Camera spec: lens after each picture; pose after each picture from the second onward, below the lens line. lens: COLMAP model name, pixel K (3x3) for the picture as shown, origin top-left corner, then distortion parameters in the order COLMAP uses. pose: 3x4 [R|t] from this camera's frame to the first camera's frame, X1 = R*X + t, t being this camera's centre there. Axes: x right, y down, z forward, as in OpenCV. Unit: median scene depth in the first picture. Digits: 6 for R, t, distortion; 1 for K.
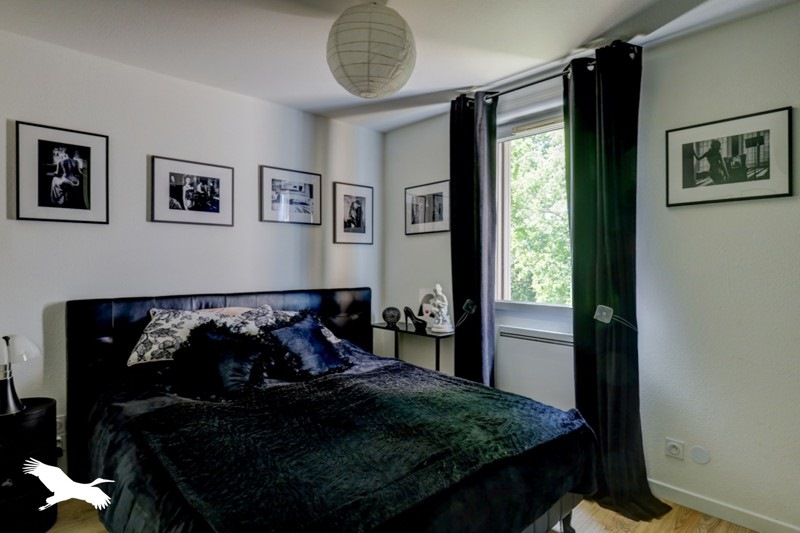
lens RADIAL K [[429.5, 0, 400.0], [0, 429.5, 266.5], [0, 0, 1]] dist [-0.001276, -0.000063]
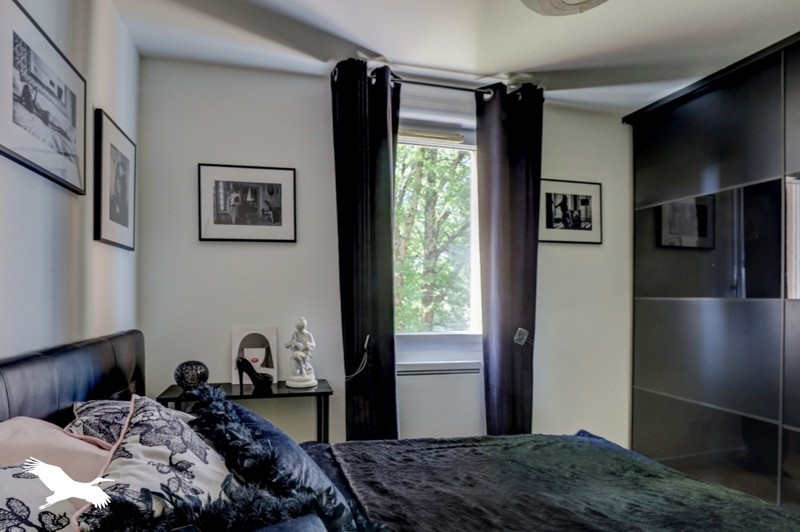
lens RADIAL K [[415.1, 0, 398.6], [0, 415.1, 298.4], [0, 0, 1]] dist [0.002086, 0.000333]
pose [[0.511372, -0.006358, 0.859336, -0.518550], [0.001049, 0.999977, 0.006774, 0.008294], [-0.859359, -0.002562, 0.511367, 0.678724]]
